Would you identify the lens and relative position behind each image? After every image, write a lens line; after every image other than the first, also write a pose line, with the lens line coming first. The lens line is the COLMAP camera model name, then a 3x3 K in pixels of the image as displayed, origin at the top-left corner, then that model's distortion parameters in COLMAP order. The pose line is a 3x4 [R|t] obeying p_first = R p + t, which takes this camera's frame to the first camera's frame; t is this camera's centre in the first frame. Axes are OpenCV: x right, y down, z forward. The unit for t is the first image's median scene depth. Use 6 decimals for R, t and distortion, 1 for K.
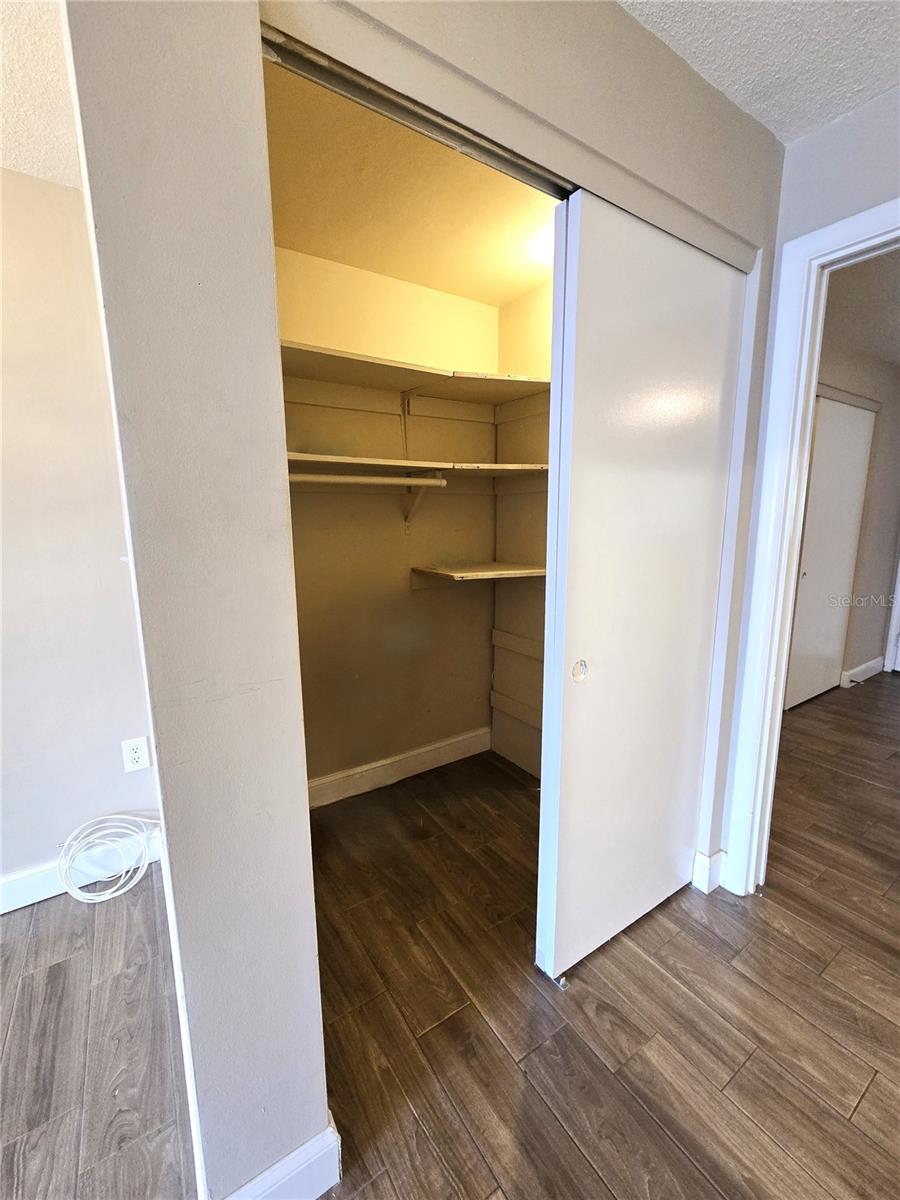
lens RADIAL K [[492.0, 0, 447.3], [0, 492.0, 594.2], [0, 0, 1]] dist [0.000363, -0.000094]
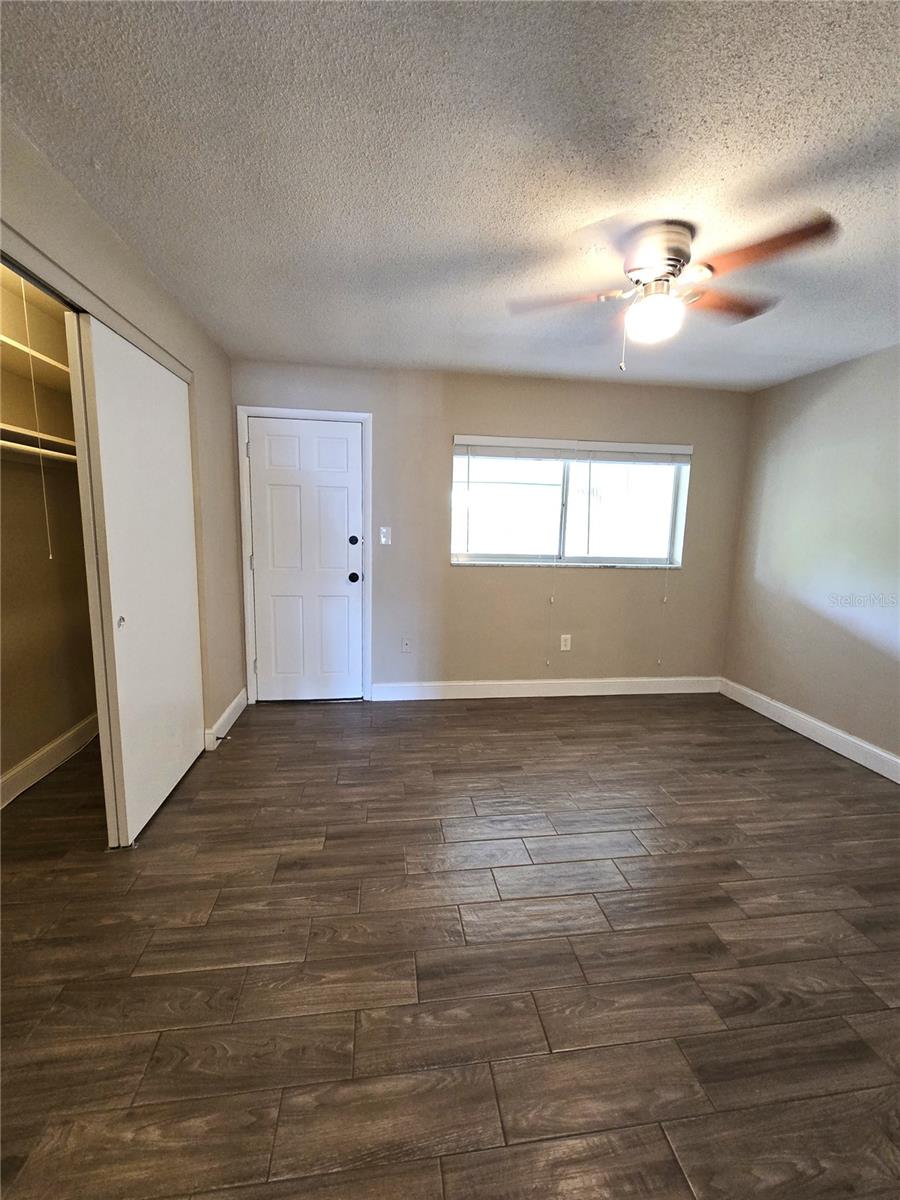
lens RADIAL K [[508.4, 0, 447.5], [0, 508.4, 598.1], [0, 0, 1]] dist [0.001248, -0.000667]
pose [[0.432548, -0.118472, 0.893794, 0.395525], [0.120856, 0.990002, 0.072737, -0.071423], [-0.893474, 0.076558, 0.442541, 0.420052]]
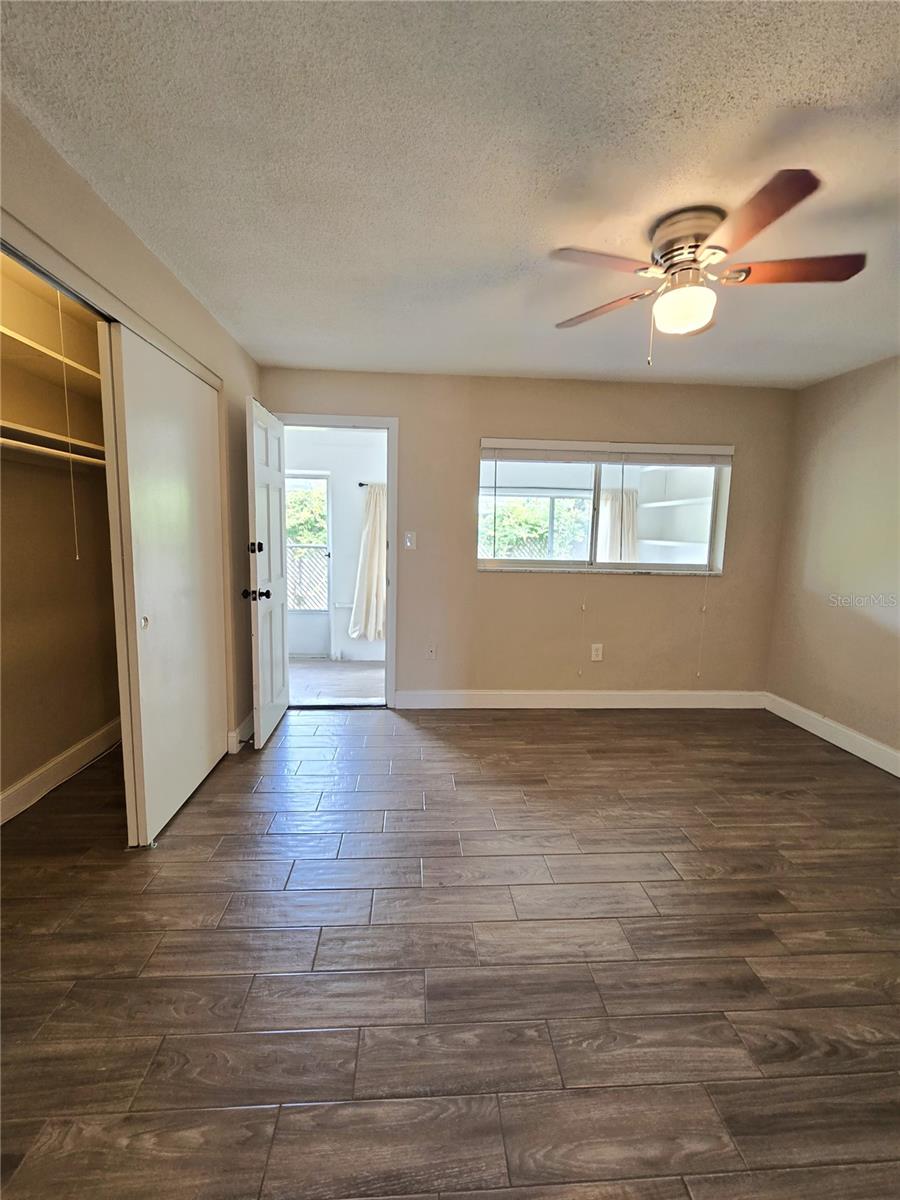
lens RADIAL K [[516.1, 0, 444.2], [0, 516.1, 595.4], [0, 0, 1]] dist [0.000551, 0.000039]
pose [[0.497844, -0.093783, 0.862181, 0.412606], [0.116134, 0.992392, 0.040888, -0.060442], [-0.859456, 0.079773, 0.504948, 0.406166]]
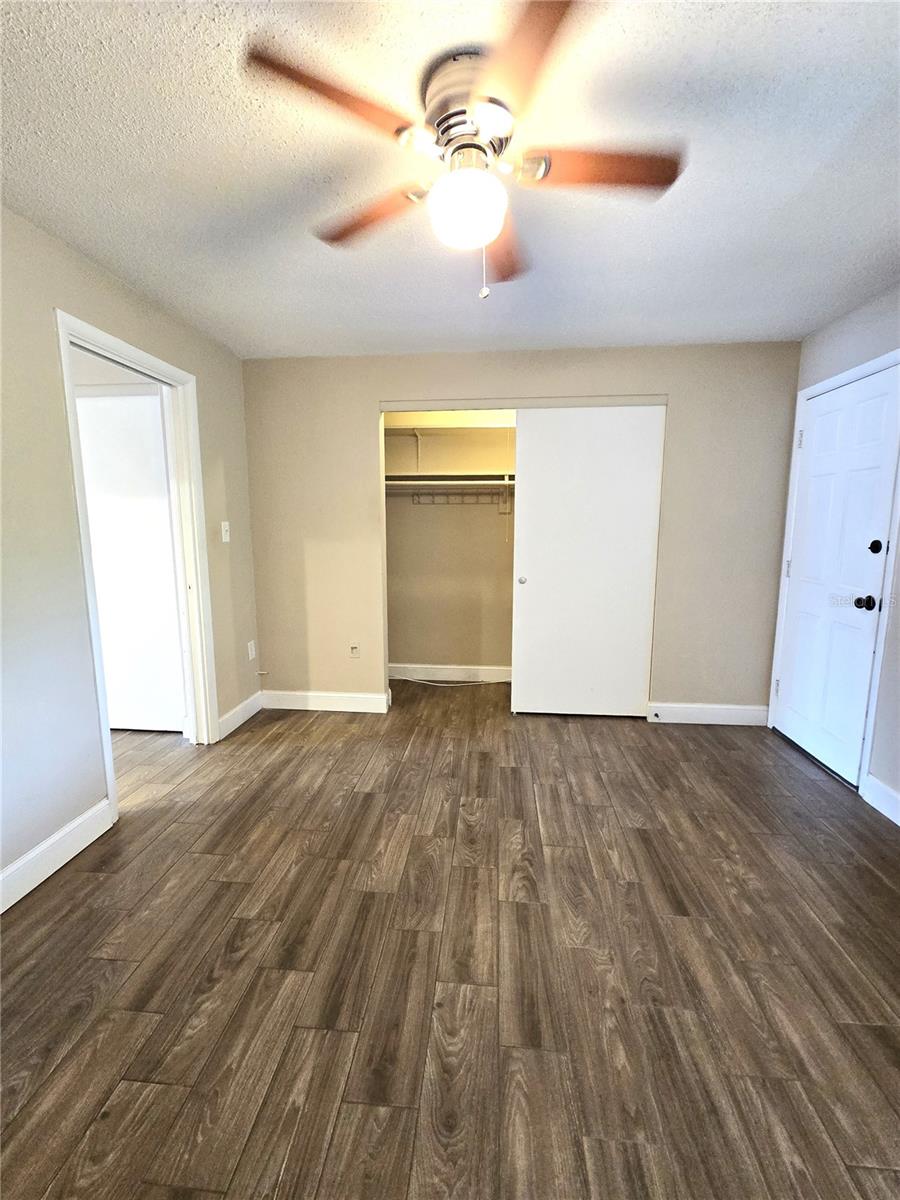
lens RADIAL K [[508.4, 0, 447.5], [0, 508.4, 598.1], [0, 0, 1]] dist [0.001248, -0.000667]
pose [[0.777852, 0.098187, -0.620730, 1.427489], [-0.107678, 0.993936, 0.022288, -0.007955], [0.619154, 0.049502, 0.783708, 0.097203]]
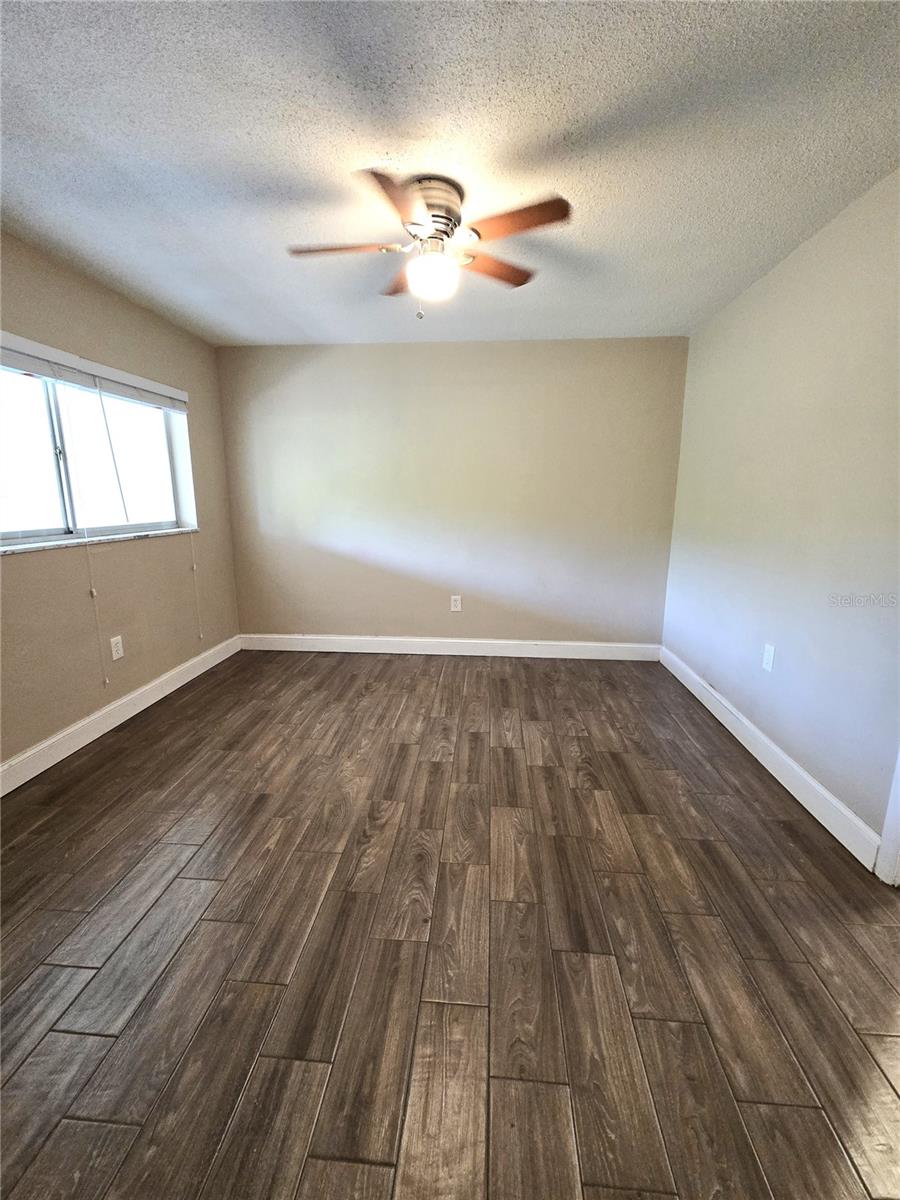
lens RADIAL K [[508.4, 0, 447.5], [0, 508.4, 598.1], [0, 0, 1]] dist [0.001248, -0.000667]
pose [[-0.786369, -0.116717, 0.606630, 0.653106], [0.106553, 0.941645, 0.319298, -0.153346], [-0.608498, 0.315725, -0.728044, 1.058823]]
